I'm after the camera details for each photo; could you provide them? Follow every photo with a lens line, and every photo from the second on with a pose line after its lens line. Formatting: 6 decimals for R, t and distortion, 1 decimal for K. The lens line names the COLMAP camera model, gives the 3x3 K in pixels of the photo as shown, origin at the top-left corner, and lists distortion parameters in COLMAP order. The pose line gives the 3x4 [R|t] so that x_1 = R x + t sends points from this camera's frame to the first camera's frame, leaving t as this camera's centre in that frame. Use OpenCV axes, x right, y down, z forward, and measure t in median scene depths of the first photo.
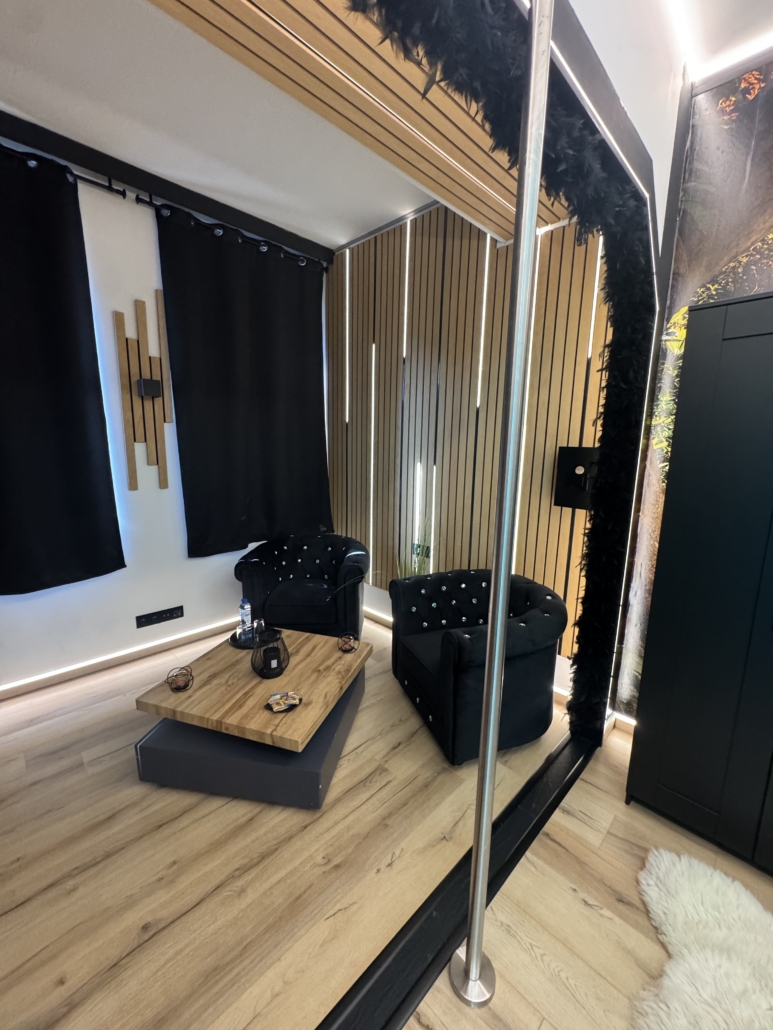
lens RADIAL K [[411.4, 0, 387.2], [0, 411.4, 514.5], [0, 0, 1]] dist [-0.001368, -0.000227]
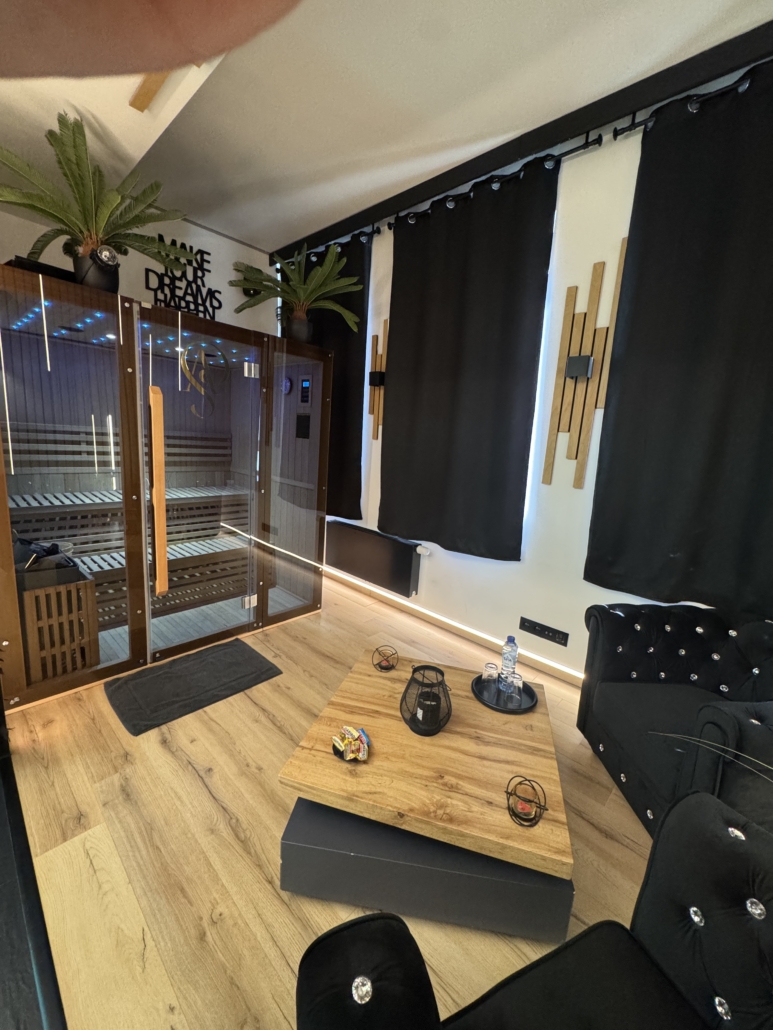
lens RADIAL K [[411.4, 0, 385.7], [0, 411.4, 515.0], [0, 0, 1]] dist [-0.001368, -0.000227]
pose [[0.039938, 0.169826, -0.984664, 0.335692], [-0.230281, 0.960487, 0.156316, -0.065855], [0.972304, 0.220507, 0.077468, 0.717717]]
